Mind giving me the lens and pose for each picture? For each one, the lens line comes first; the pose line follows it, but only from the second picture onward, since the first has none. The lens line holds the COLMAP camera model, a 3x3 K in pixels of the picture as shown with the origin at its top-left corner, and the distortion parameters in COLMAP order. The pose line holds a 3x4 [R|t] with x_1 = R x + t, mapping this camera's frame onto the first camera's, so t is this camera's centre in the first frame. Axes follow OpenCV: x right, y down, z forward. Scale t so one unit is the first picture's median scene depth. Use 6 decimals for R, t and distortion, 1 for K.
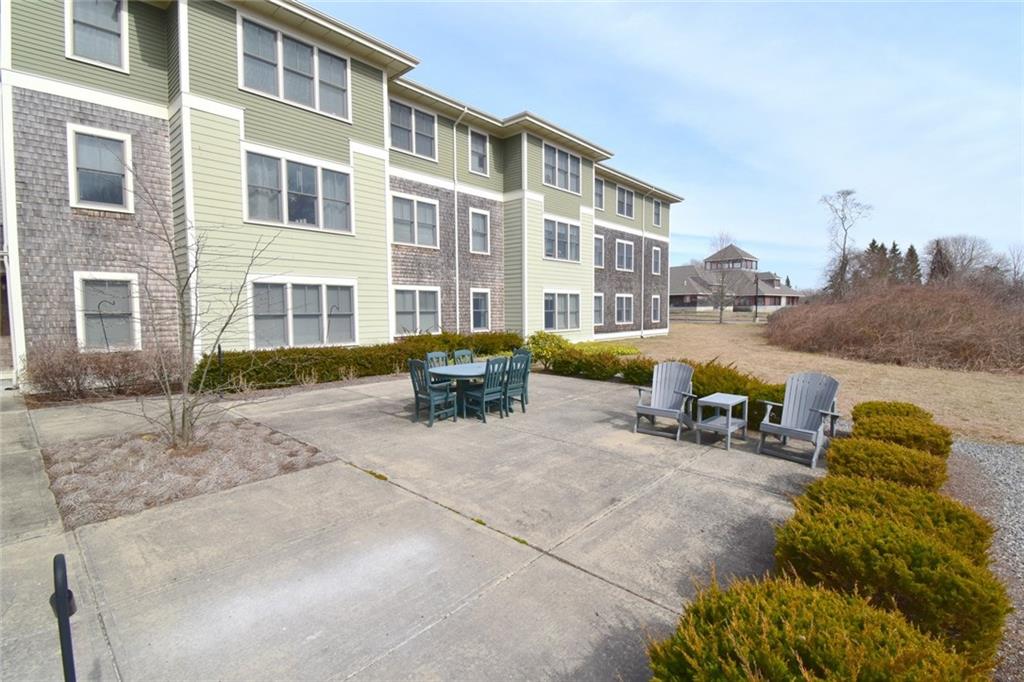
lens RADIAL K [[468.1, 0, 517.5], [0, 468.1, 340.2], [0, 0, 1]] dist [0.024572, -0.032856]
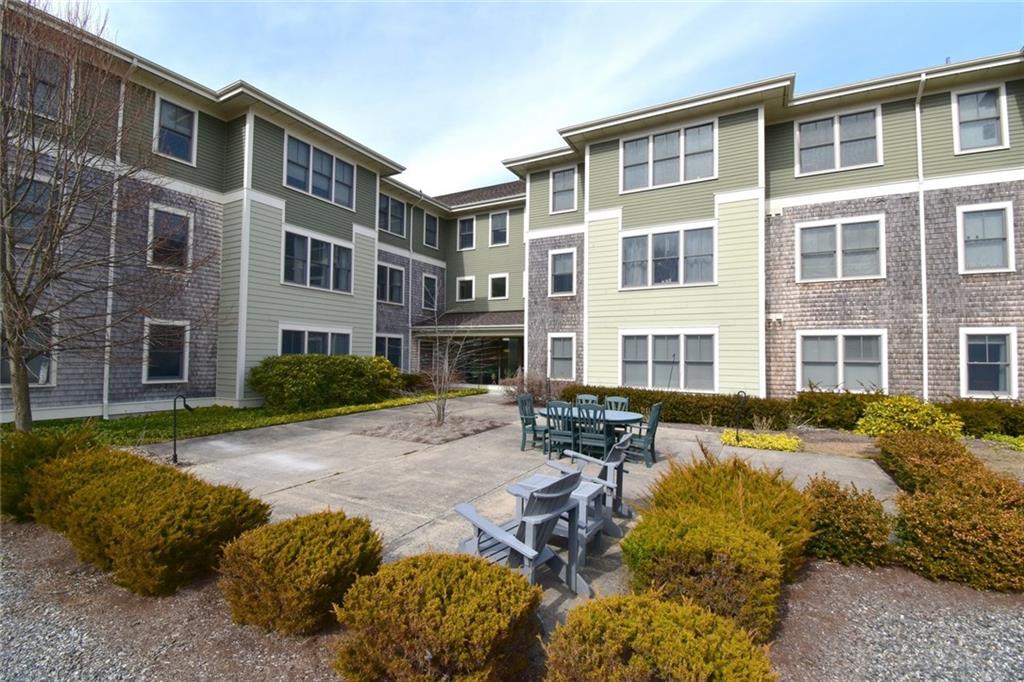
lens RADIAL K [[468.1, 0, 517.5], [0, 468.1, 340.2], [0, 0, 1]] dist [0.024572, -0.032856]
pose [[0.205742, -0.025224, -0.978281, 0.435097], [-0.079016, 0.995976, -0.042298, -0.021620], [0.975411, 0.086002, 0.202921, 0.305607]]
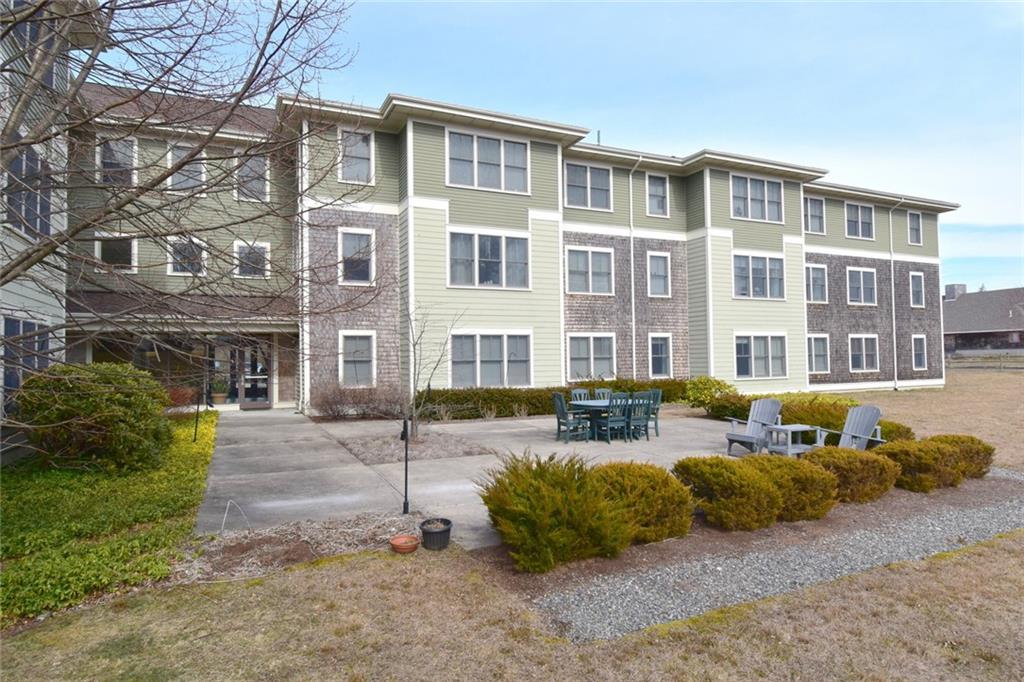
lens RADIAL K [[605.7, 0, 512.0], [0, 605.7, 341.0], [0, 0, 1]] dist [-0.000563, -0.000244]
pose [[0.916992, -0.017987, -0.398499, 0.150093], [-0.018255, 0.996044, -0.086966, 0.020233], [0.398487, 0.087022, 0.913036, -0.269556]]
